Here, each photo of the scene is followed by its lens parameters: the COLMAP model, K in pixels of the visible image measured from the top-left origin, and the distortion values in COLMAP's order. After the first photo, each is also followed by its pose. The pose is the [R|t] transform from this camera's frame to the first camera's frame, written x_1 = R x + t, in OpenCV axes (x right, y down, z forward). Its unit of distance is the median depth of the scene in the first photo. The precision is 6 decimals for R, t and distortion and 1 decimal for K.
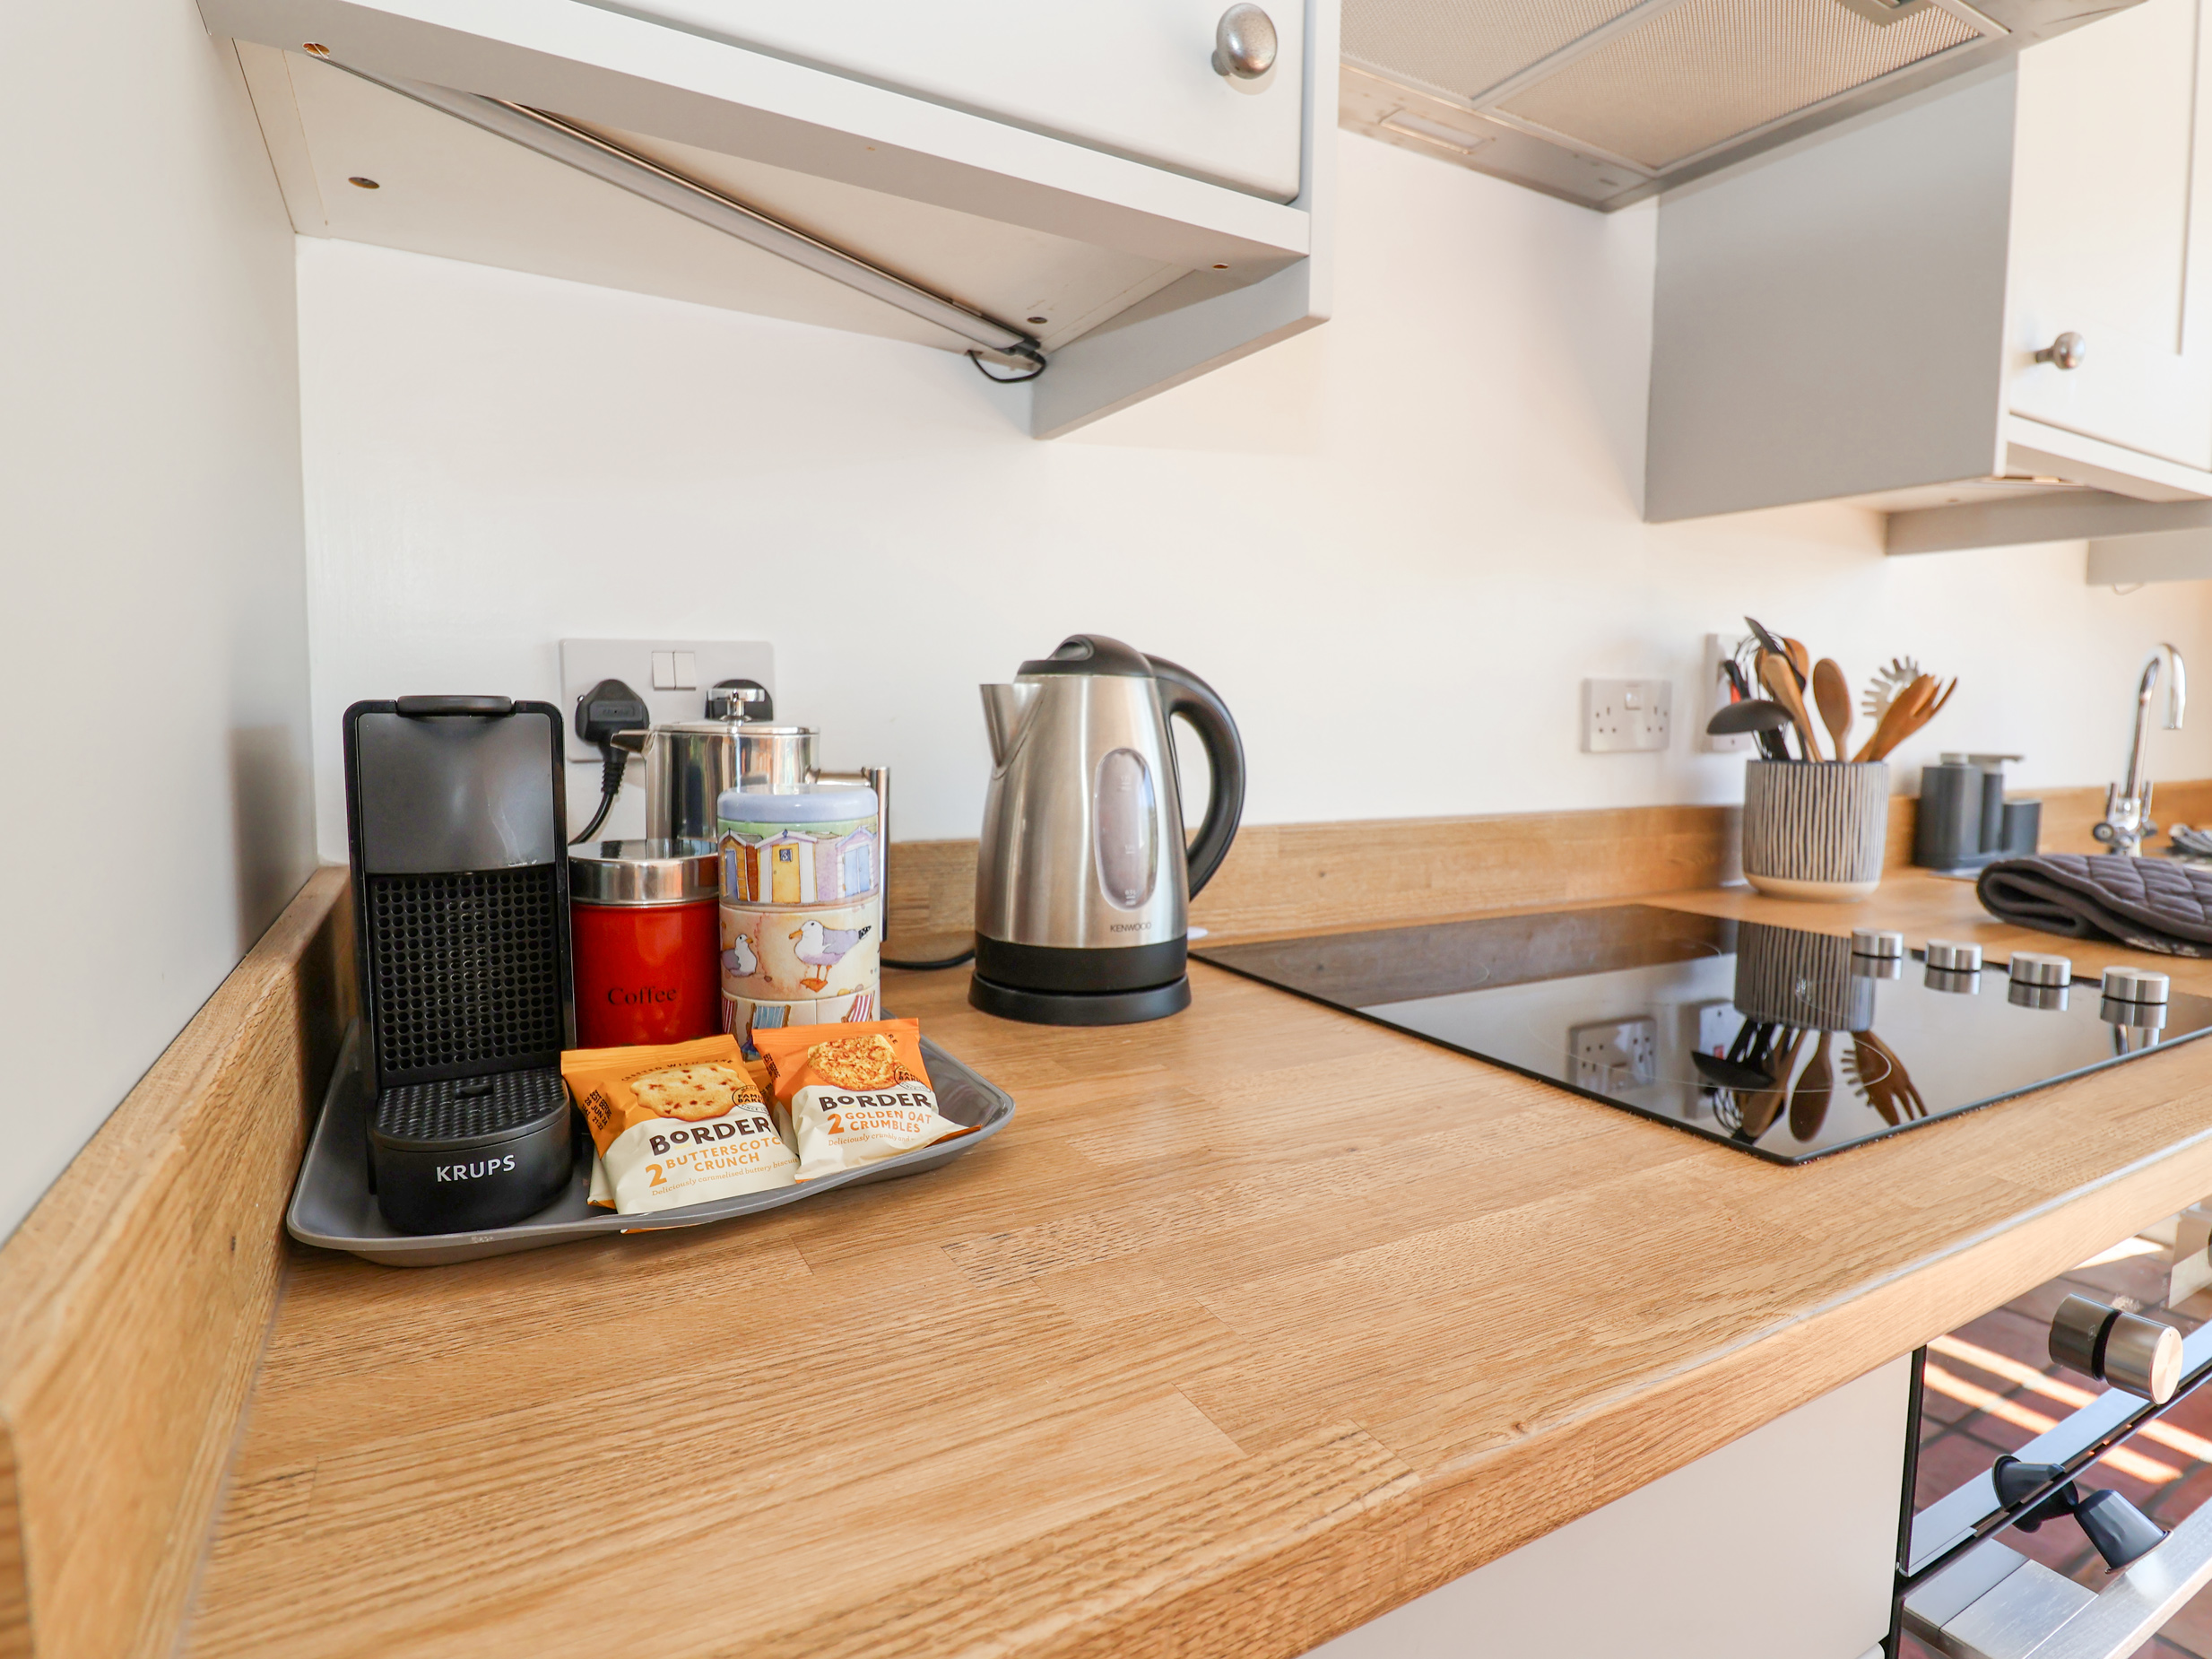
lens RADIAL K [[1150.9, 0, 1109.2], [0, 1150.9, 802.4], [0, 0, 1]] dist [0.002331, -0.015121]
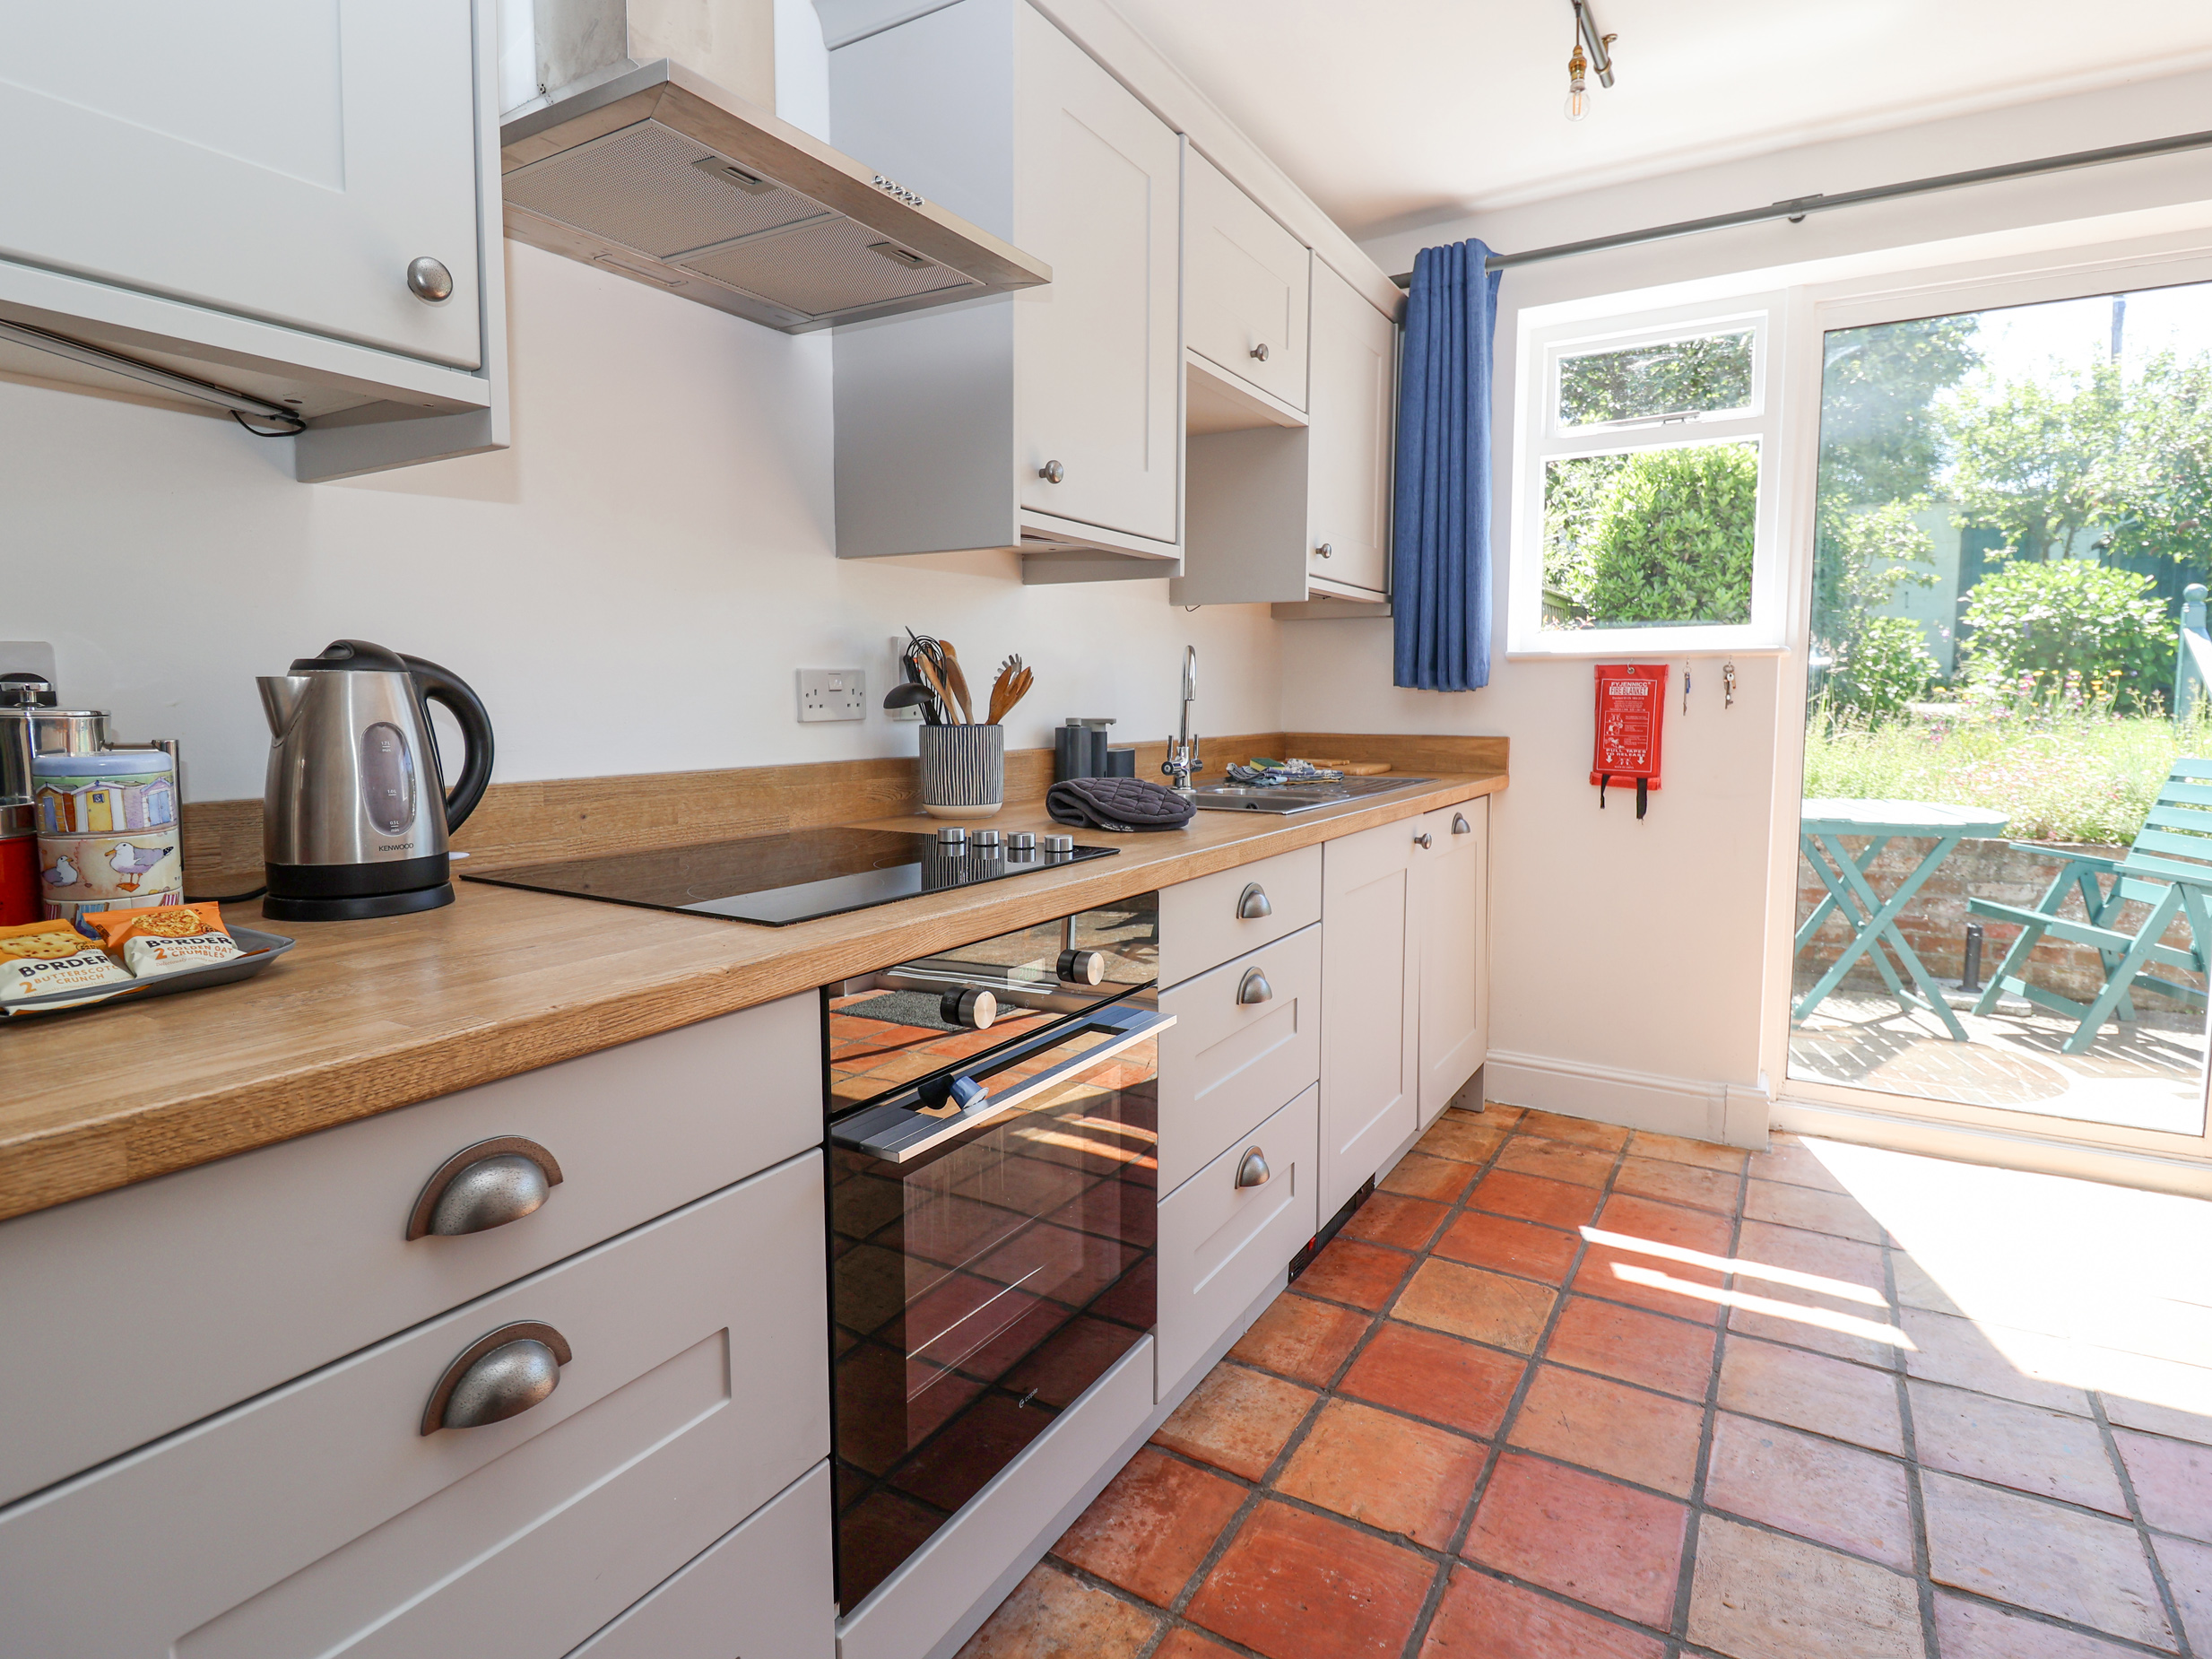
lens RADIAL K [[1150.9, 0, 1109.2], [0, 1150.9, 802.4], [0, 0, 1]] dist [0.002331, -0.015121]
pose [[0.871396, -0.053703, 0.487633, 0.090235], [0.045752, 0.998554, 0.028212, 0.049059], [-0.488443, -0.002273, 0.872593, -0.626653]]
